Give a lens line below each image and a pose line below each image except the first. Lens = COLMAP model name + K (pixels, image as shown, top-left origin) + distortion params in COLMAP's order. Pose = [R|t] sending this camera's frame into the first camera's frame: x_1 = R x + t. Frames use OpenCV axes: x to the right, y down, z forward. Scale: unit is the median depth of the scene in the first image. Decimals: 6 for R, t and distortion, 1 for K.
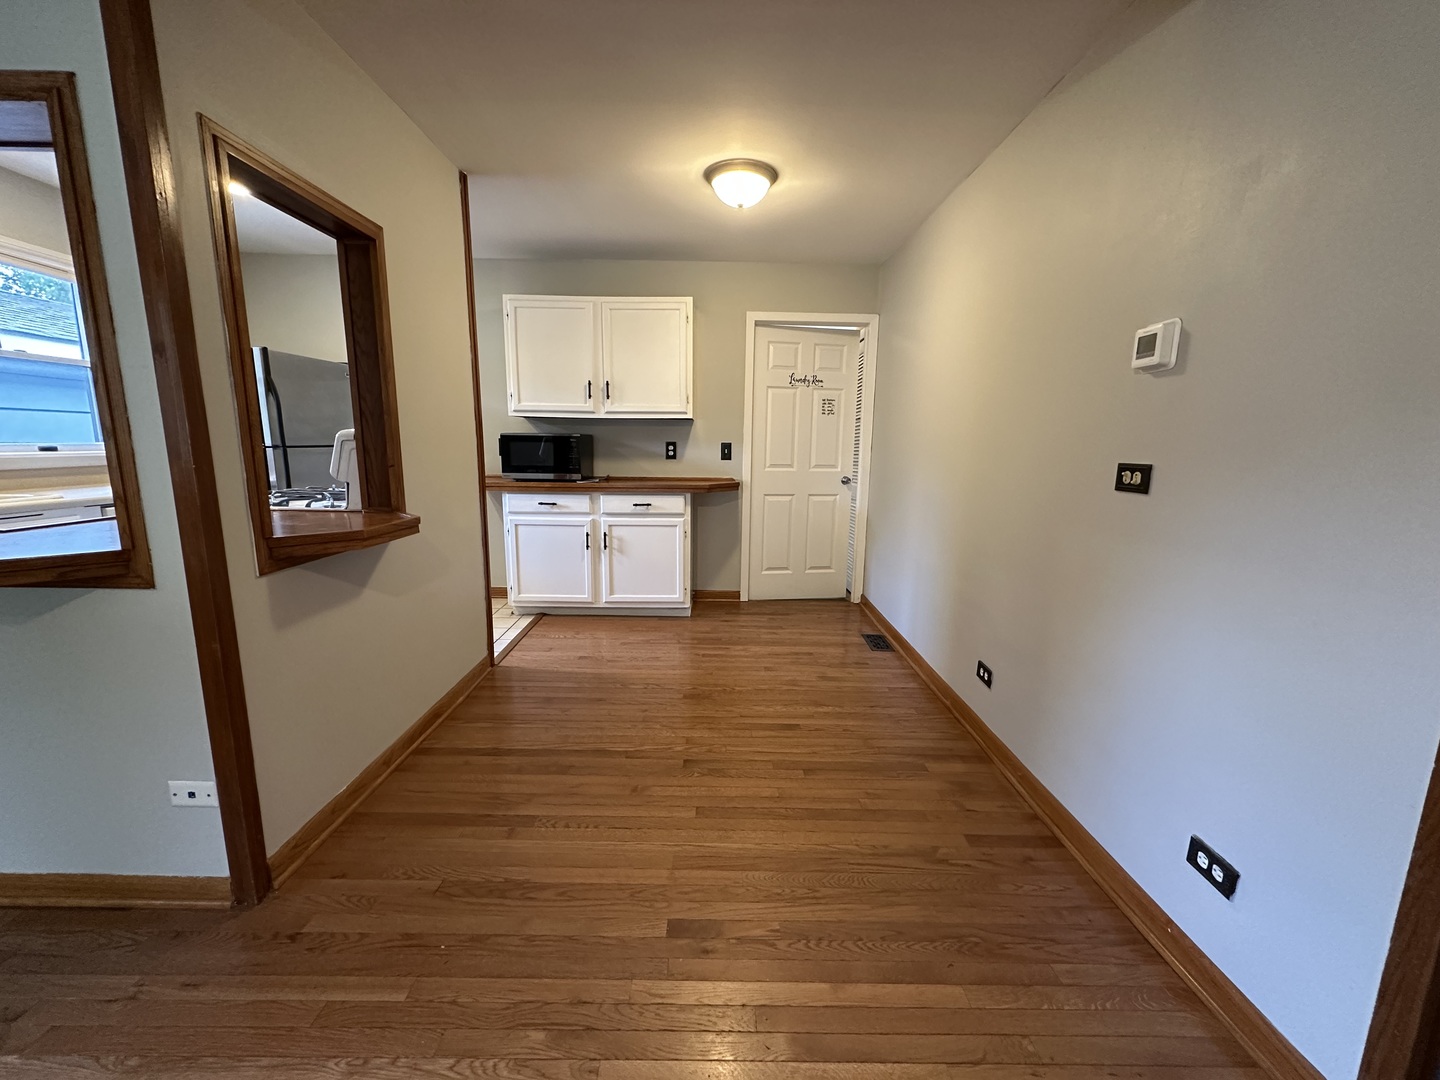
lens RADIAL K [[576.1, 0, 722.1], [0, 576.1, 540.5], [0, 0, 1]] dist [-0.005429, 0.001110]
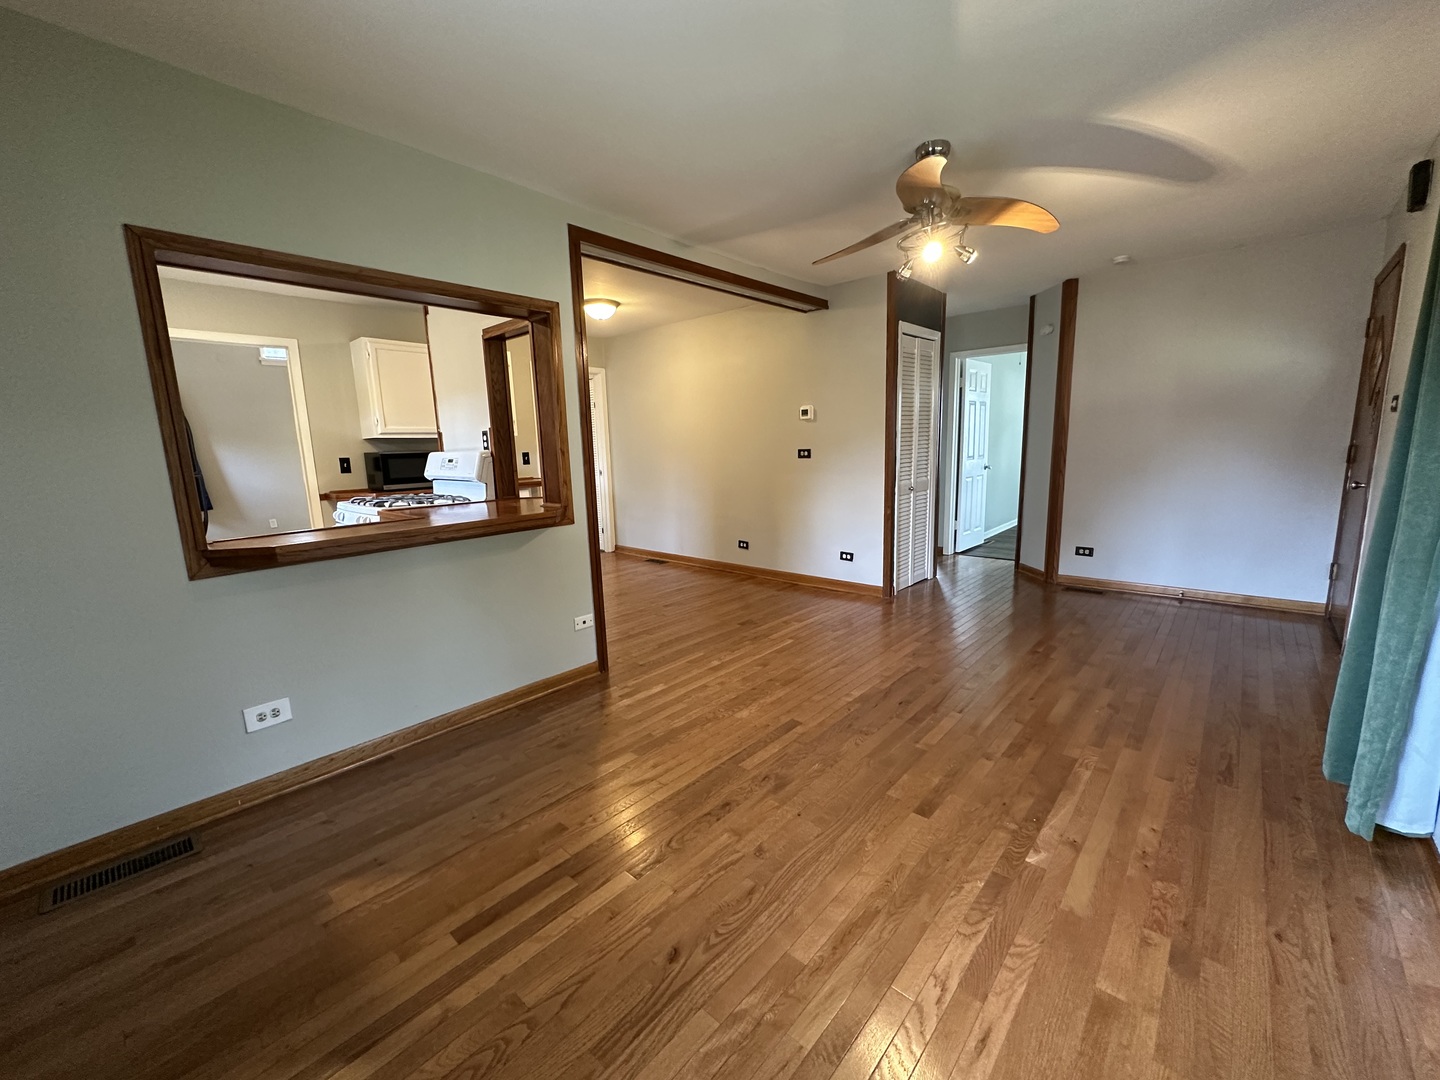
lens RADIAL K [[576.1, 0, 725.3], [0, 576.1, 540.3], [0, 0, 1]] dist [-0.005429, 0.001110]
pose [[0.667998, -0.157231, 0.727363, -0.802250], [0.162782, 0.984626, 0.063346, 0.036384], [-0.726140, 0.076087, 0.683323, -0.331227]]
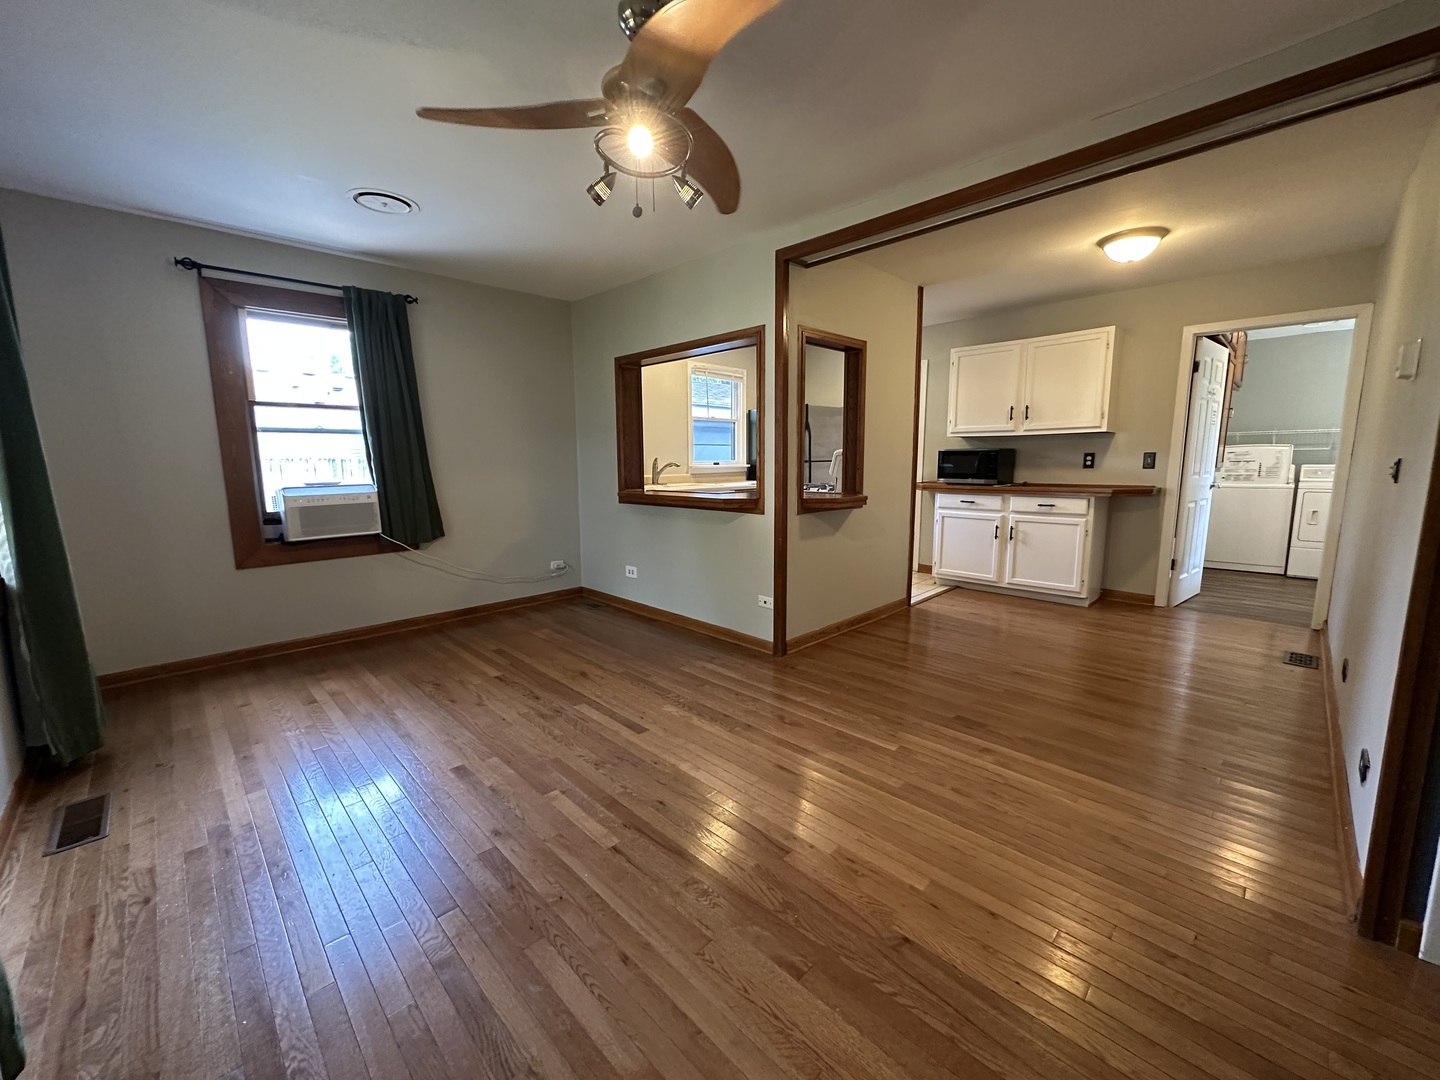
lens RADIAL K [[576.1, 0, 716.2], [0, 576.1, 543.0], [0, 0, 1]] dist [-0.005429, 0.001110]
pose [[0.696202, 0.085470, -0.712740, 0.245705], [-0.103435, 0.994469, 0.018219, 0.066260], [0.710355, 0.061038, 0.701192, -0.332055]]
